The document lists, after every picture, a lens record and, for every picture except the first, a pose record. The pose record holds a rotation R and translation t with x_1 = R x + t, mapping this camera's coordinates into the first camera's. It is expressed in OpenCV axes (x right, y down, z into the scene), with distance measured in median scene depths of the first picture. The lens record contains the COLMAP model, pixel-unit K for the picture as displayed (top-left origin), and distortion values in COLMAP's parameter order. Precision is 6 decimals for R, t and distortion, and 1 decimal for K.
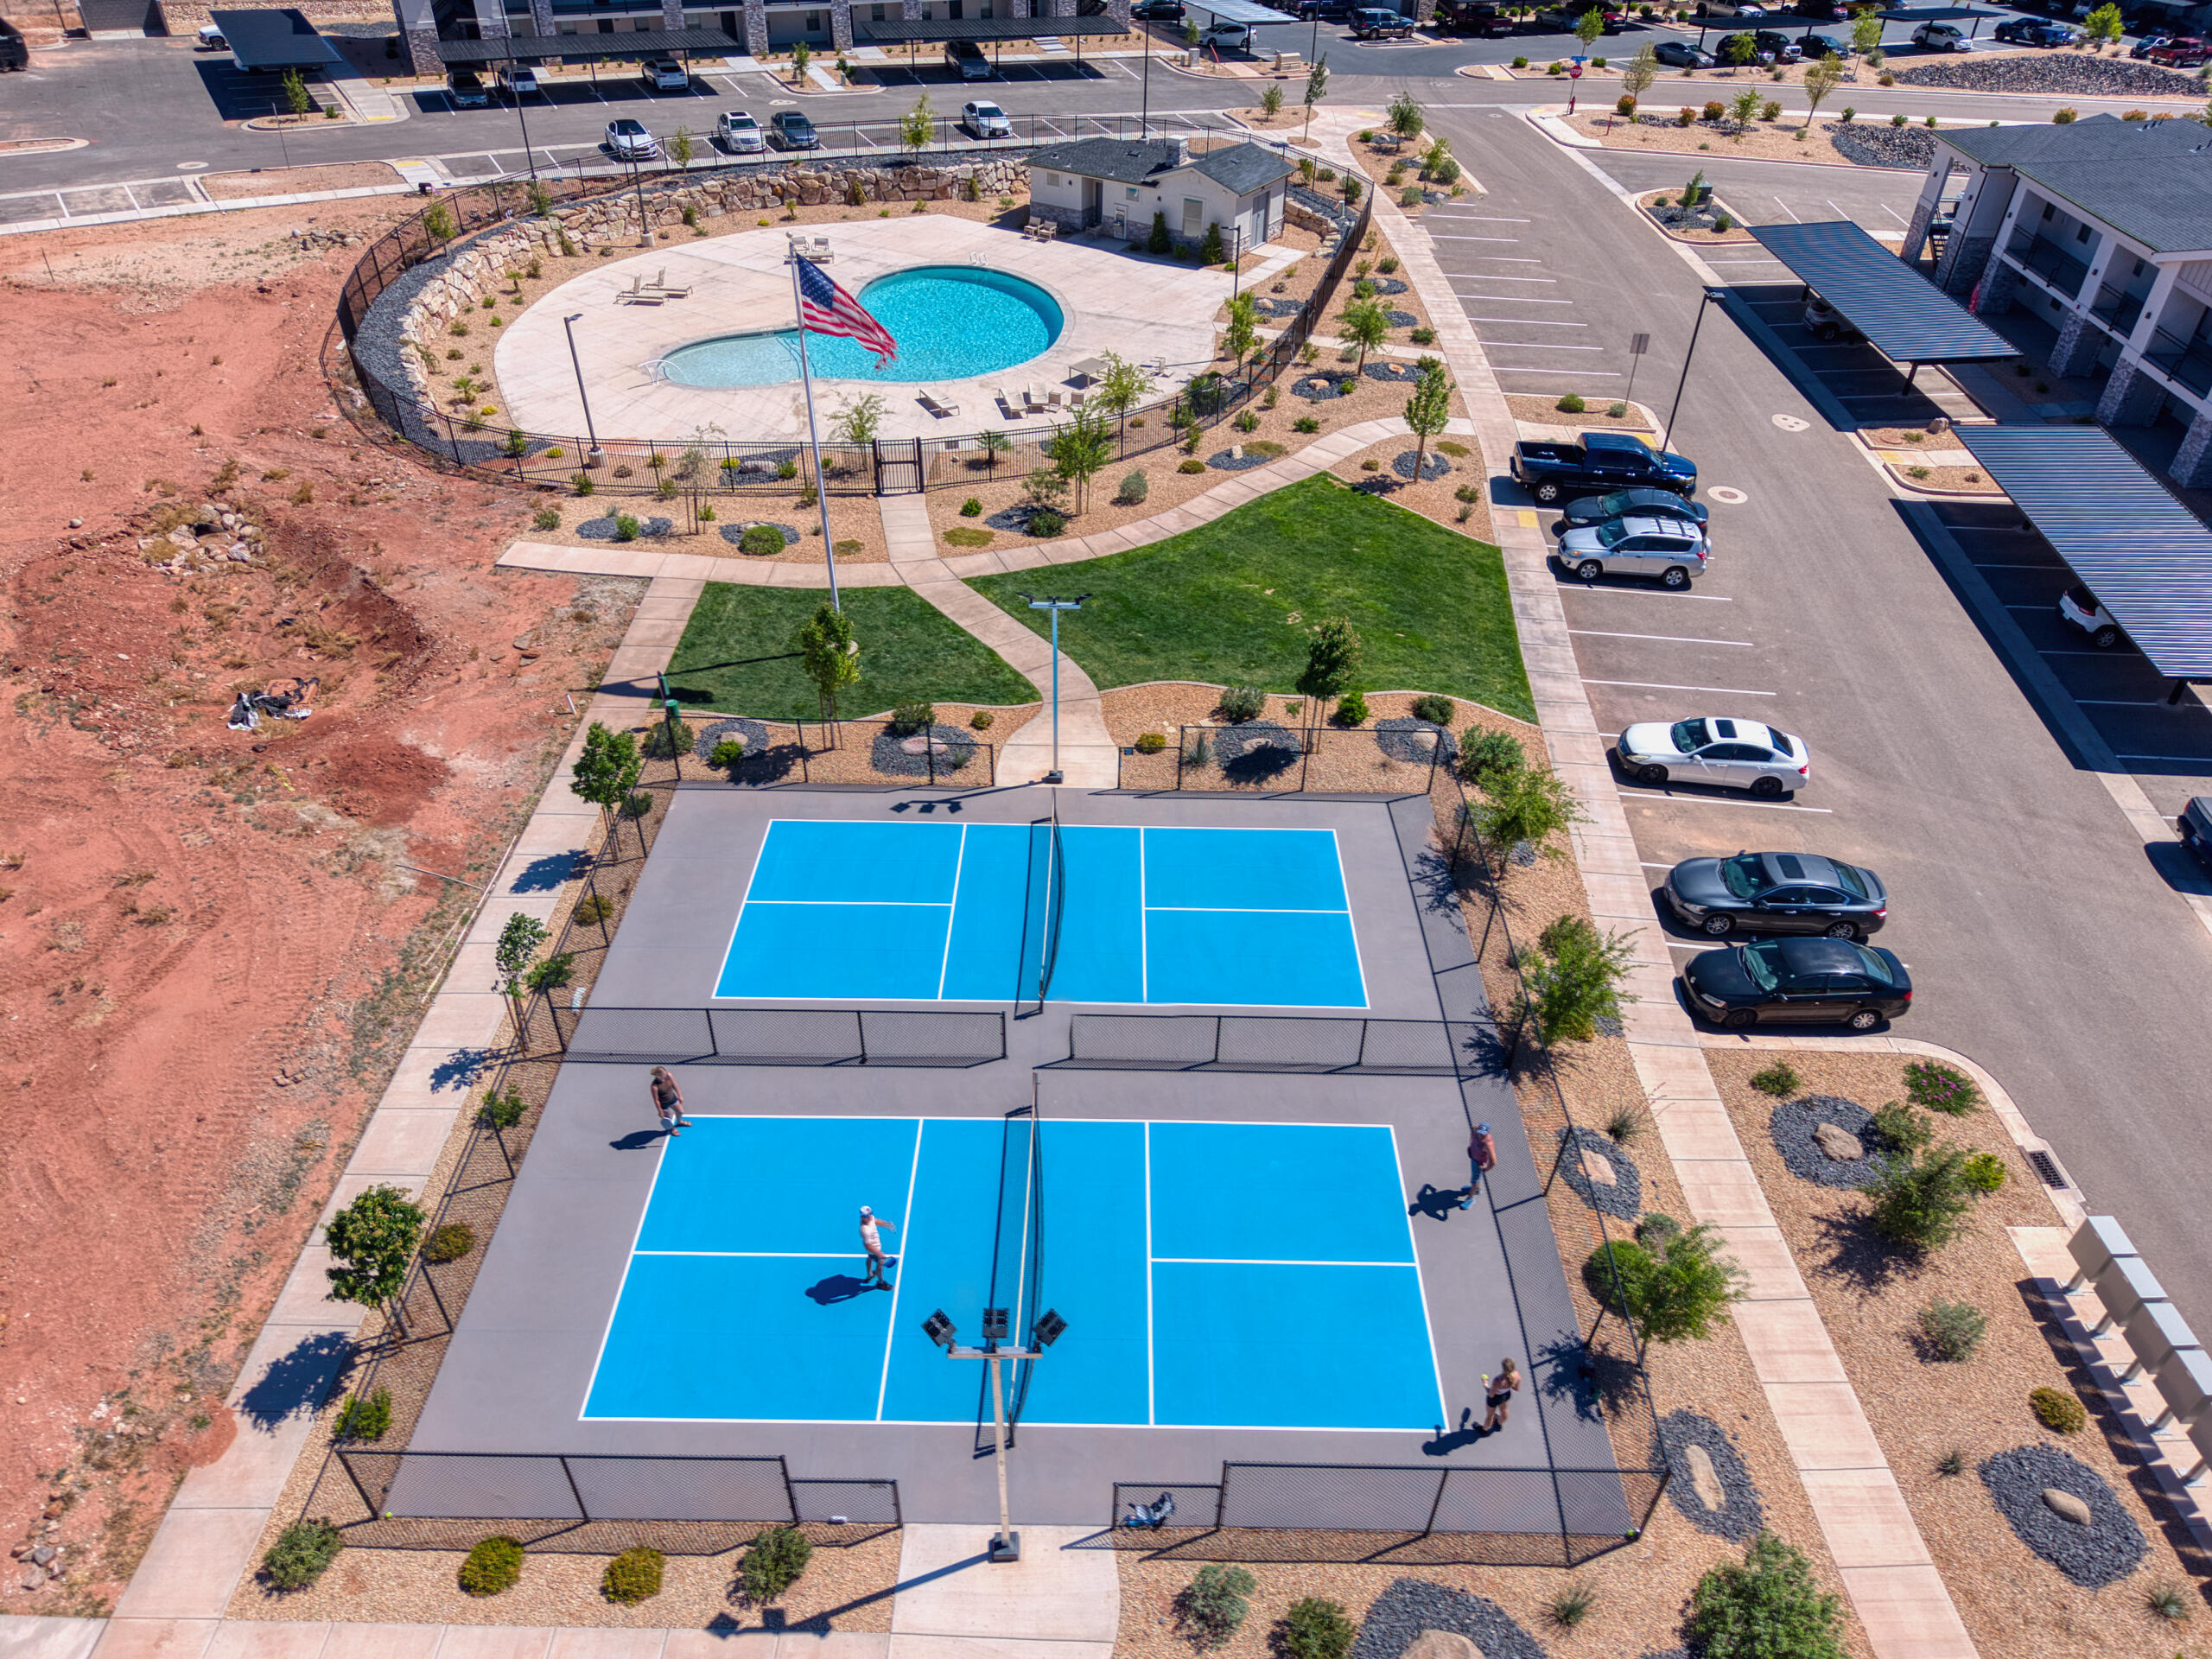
lens RADIAL K [[1482.1, 0, 1140.7], [0, 1482.1, 817.6], [0, 0, 1]] dist [0.016175, -0.014319]
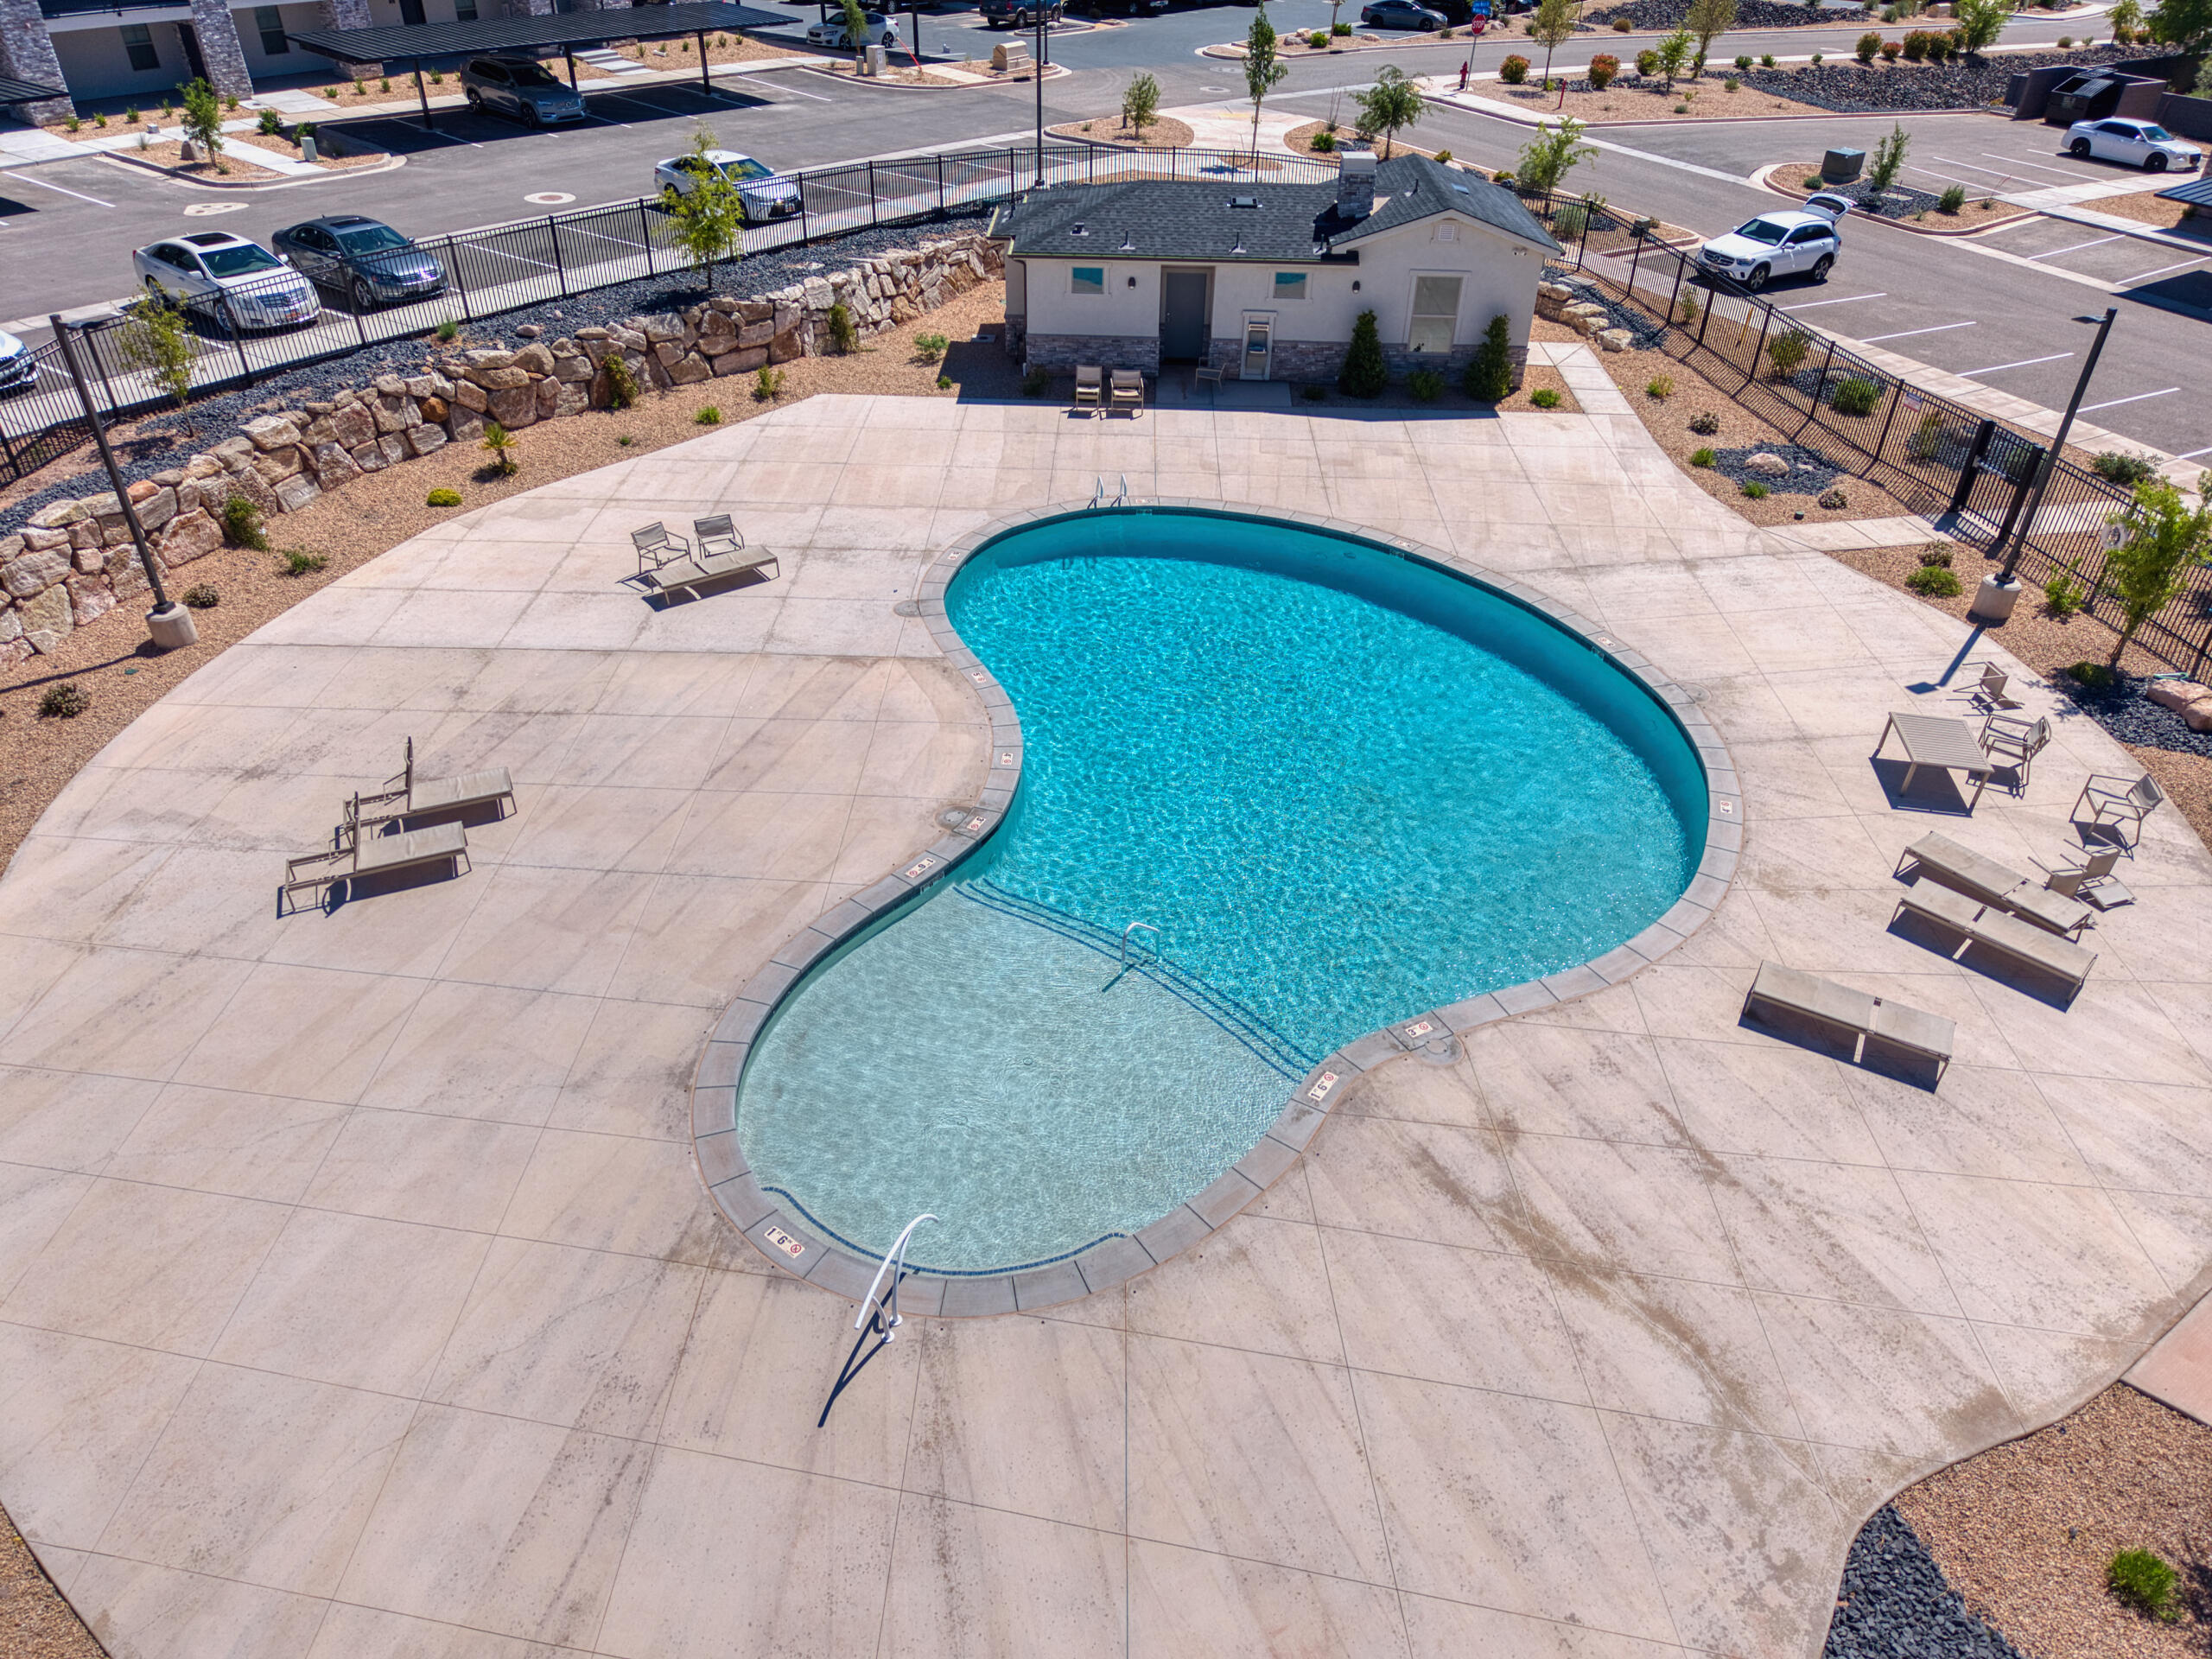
lens RADIAL K [[1482.1, 0, 1120.2], [0, 1482.1, 831.5], [0, 0, 1]] dist [0.016175, -0.014319]
pose [[0.866424, -0.292804, 0.404445, -0.296211], [0.302453, 0.952261, 0.041472, -0.294817], [-0.397281, 0.086393, 0.913621, 0.616373]]
